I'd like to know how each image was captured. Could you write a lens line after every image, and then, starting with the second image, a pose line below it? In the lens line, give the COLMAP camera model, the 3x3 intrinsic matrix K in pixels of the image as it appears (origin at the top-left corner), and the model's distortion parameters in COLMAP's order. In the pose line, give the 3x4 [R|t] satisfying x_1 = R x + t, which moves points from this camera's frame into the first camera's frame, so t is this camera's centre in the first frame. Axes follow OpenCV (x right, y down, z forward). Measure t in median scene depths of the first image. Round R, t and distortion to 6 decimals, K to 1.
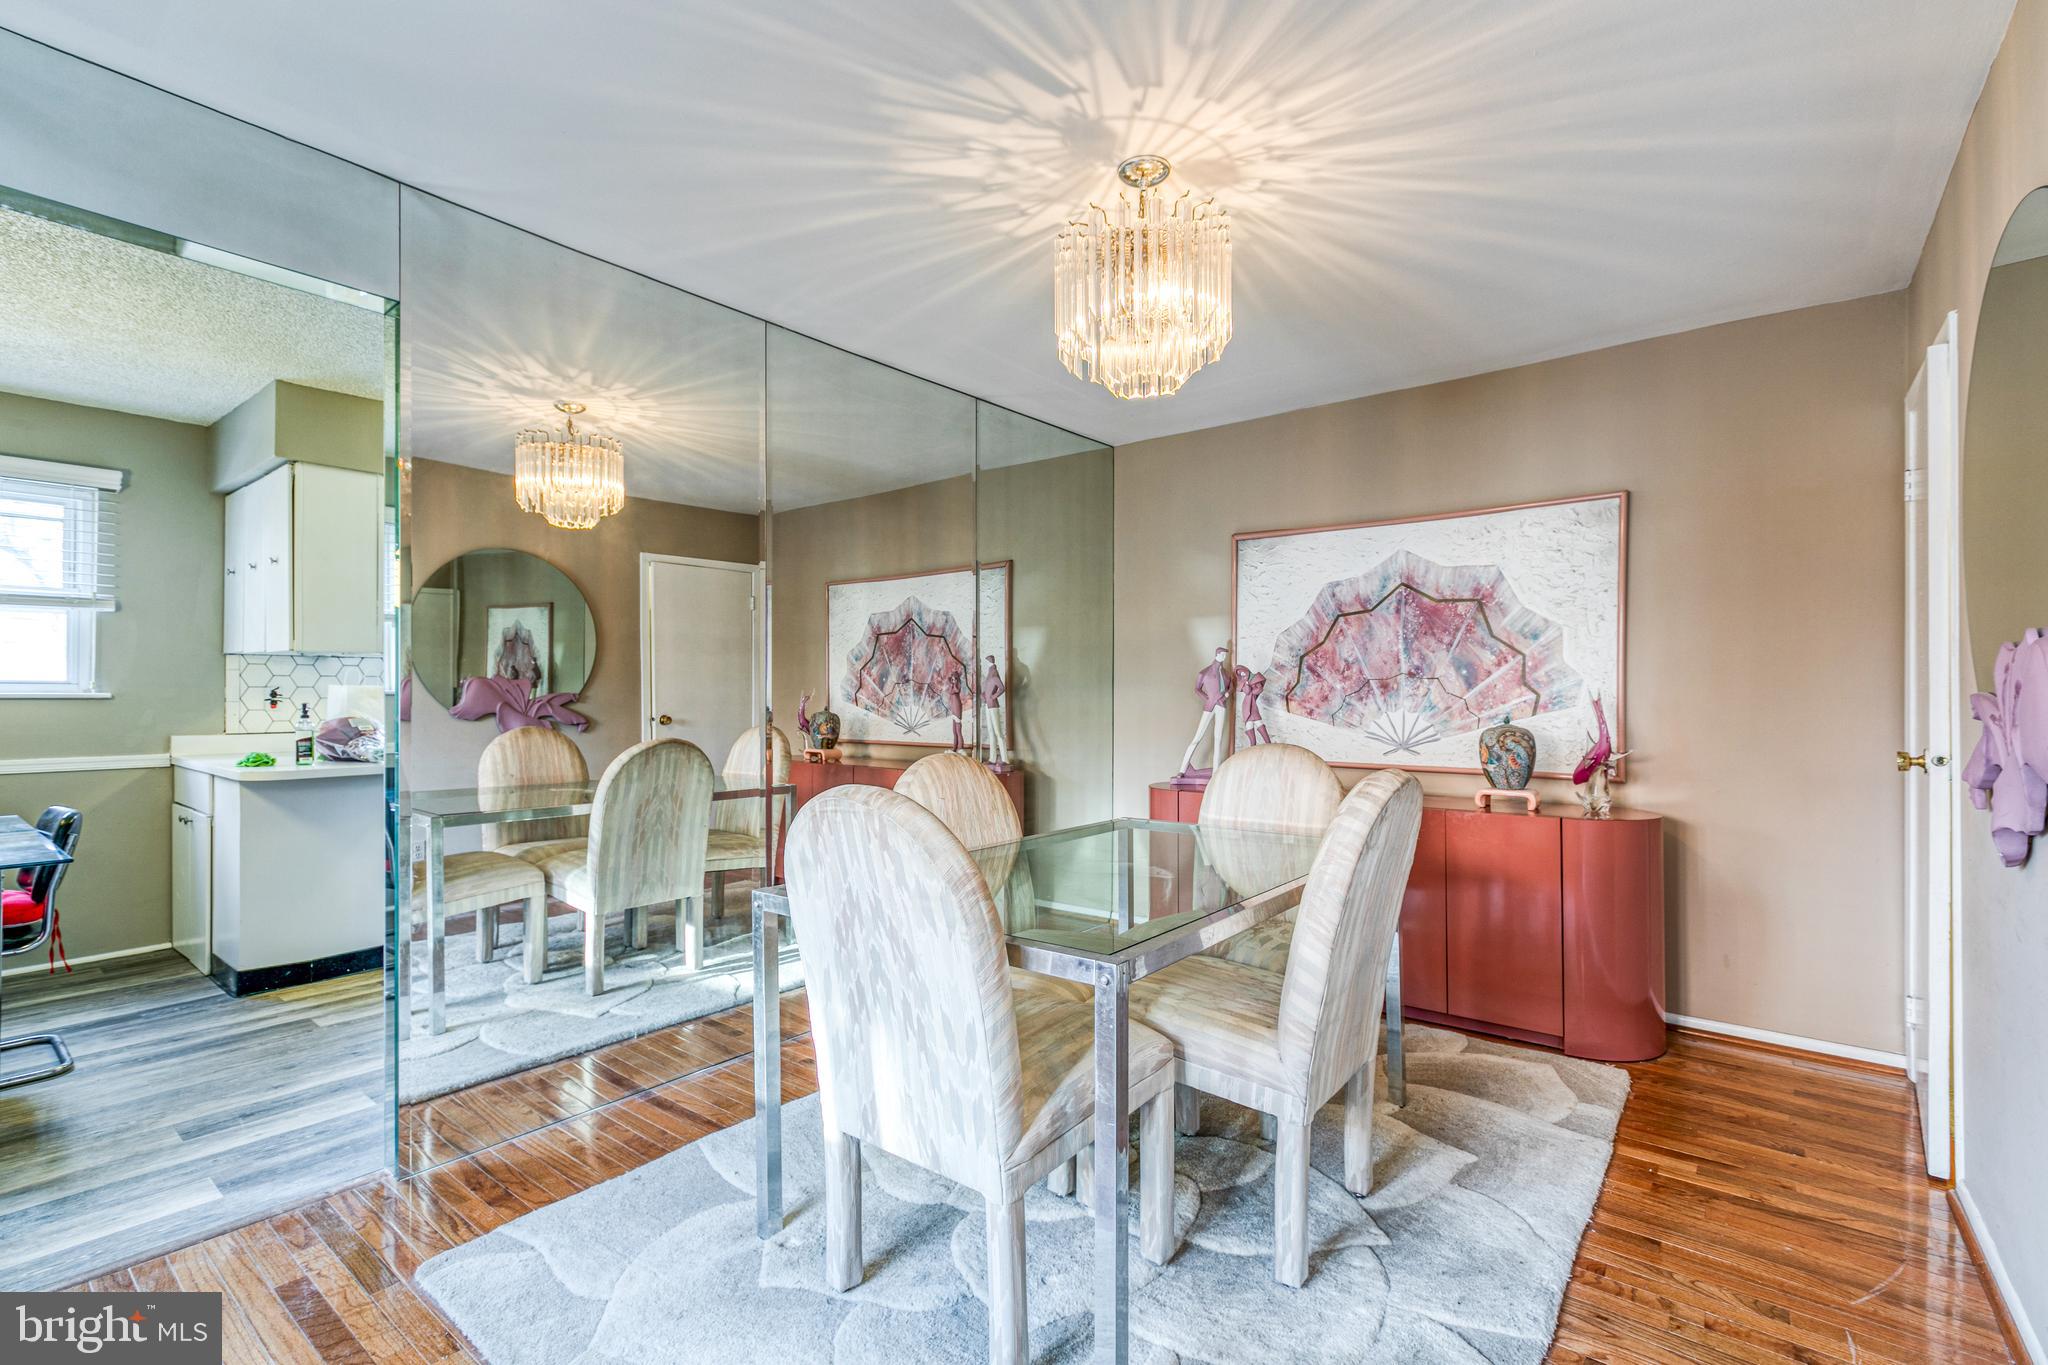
lens RADIAL K [[936.3, 0, 1024.0], [0, 936.3, 682.5], [0, 0, 1]] dist [-0.000511, -0.000961]
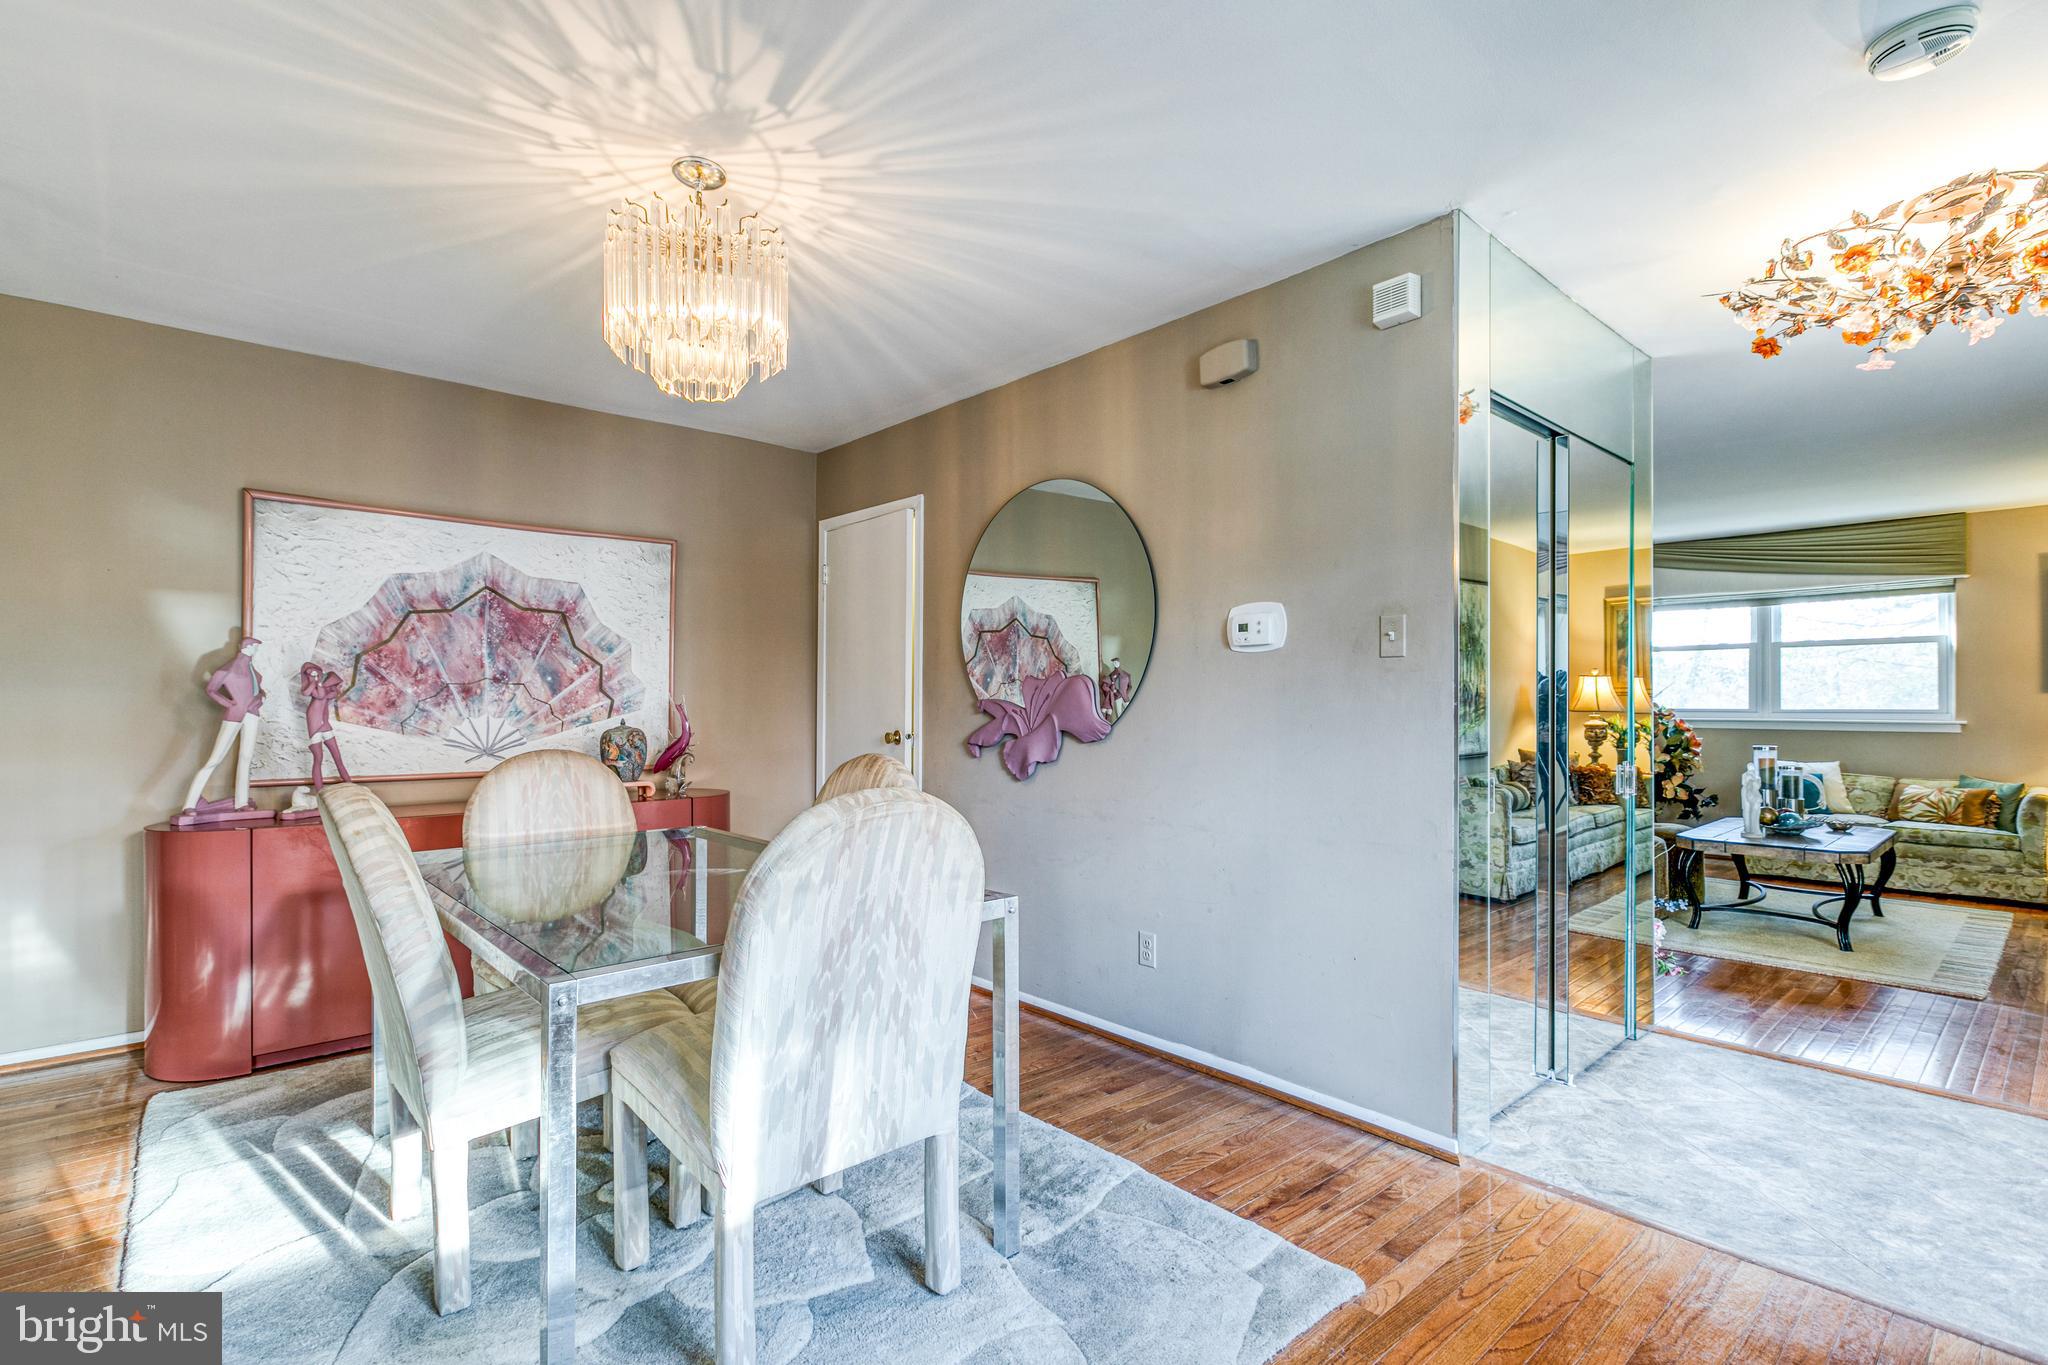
lens RADIAL K [[912.8, 0, 1021.0], [0, 912.8, 693.6], [0, 0, 1]] dist [0.000467, -0.000434]
pose [[0.172300, 0.009859, 0.984995, -0.452897], [-0.011652, 0.999900, -0.007970, 0.007561], [-0.984976, -0.010104, 0.172398, 0.288416]]
